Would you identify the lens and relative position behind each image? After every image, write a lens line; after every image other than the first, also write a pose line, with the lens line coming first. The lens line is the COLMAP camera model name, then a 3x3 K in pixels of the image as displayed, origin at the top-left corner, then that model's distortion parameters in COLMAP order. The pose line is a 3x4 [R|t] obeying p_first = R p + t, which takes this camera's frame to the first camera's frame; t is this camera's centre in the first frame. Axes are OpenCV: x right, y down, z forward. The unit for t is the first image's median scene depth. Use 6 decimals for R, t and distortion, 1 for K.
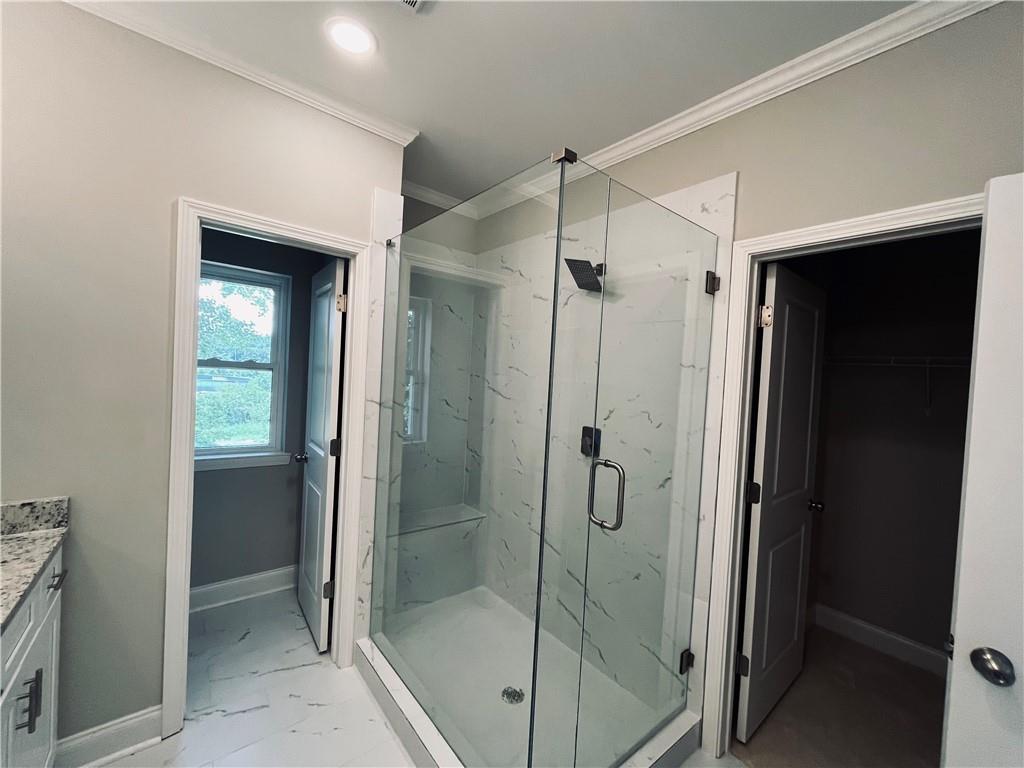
lens RADIAL K [[415.6, 0, 514.6], [0, 415.6, 384.3], [0, 0, 1]] dist [-0.002257, -0.000319]
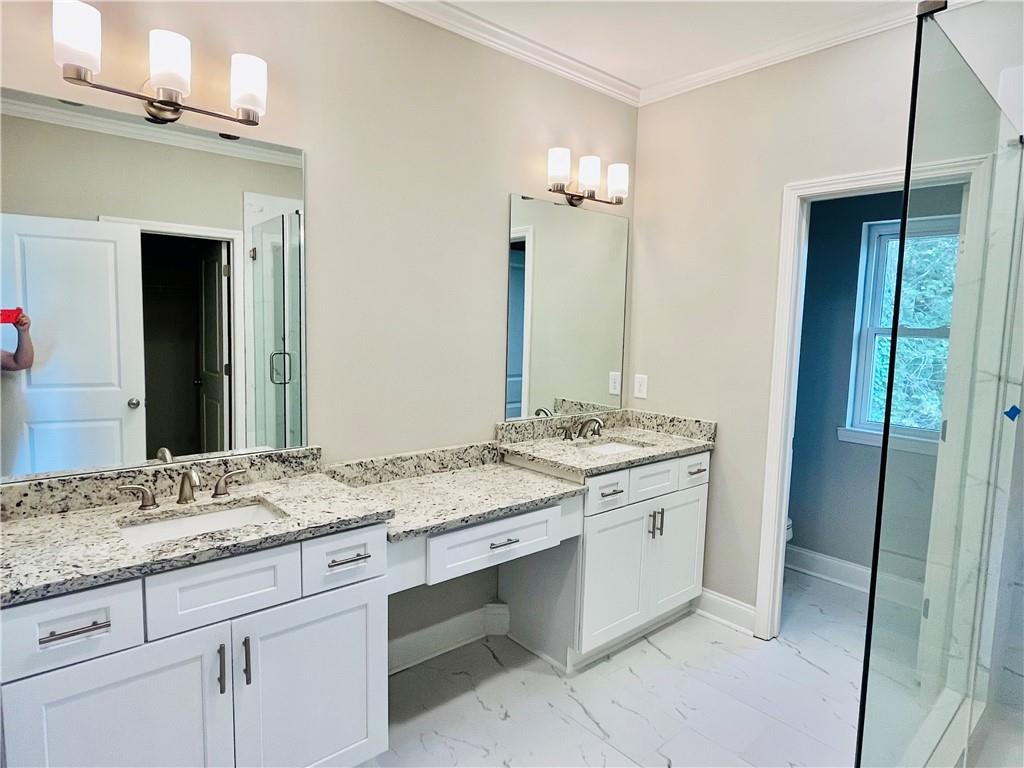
lens RADIAL K [[591.8, 0, 515.4], [0, 591.8, 380.0], [0, 0, 1]] dist [-0.000803, -0.001716]
pose [[0.033943, 0.041580, -0.998558, 0.643636], [-0.047827, 0.998057, 0.039934, 0.051430], [0.998279, 0.046402, 0.035866, 0.150496]]
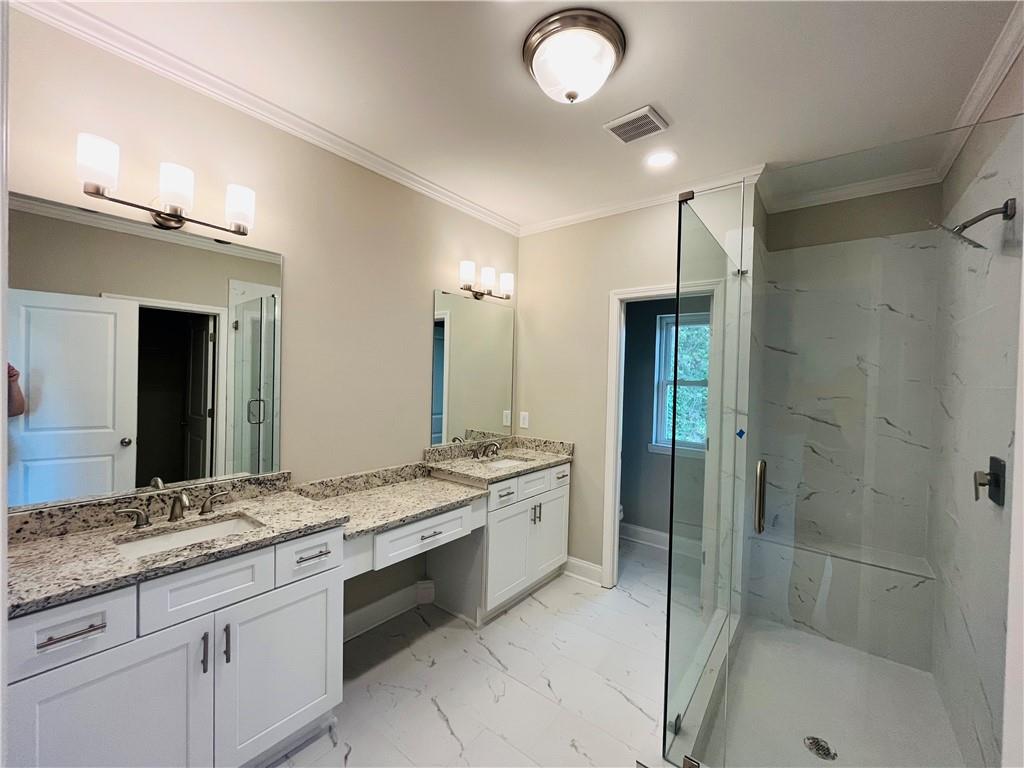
lens RADIAL K [[412.7, 0, 516.4], [0, 412.7, 384.7], [0, 0, 1]] dist [-0.002393, -0.000553]
pose [[0.222798, -0.032848, -0.974311, 0.665285], [-0.036066, 0.998470, -0.041910, 0.045495], [0.974197, 0.044477, 0.221273, 0.144654]]
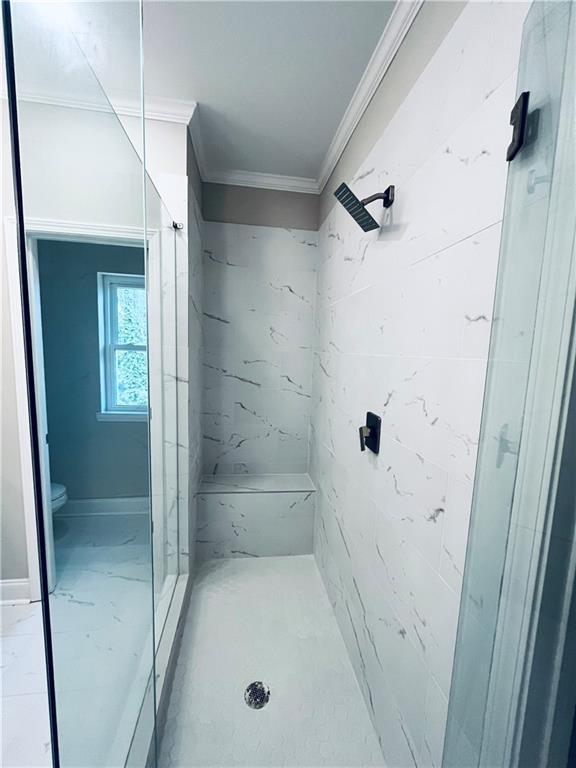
lens RADIAL K [[311.7, 0, 287.9], [0, 311.7, 387.6], [0, 0, 1]] dist [-0.002257, -0.000319]
pose [[0.850233, 0.036658, -0.525129, 0.366619], [-0.000672, 0.997647, 0.068556, 0.015649], [0.526407, -0.057935, 0.848257, 0.449406]]
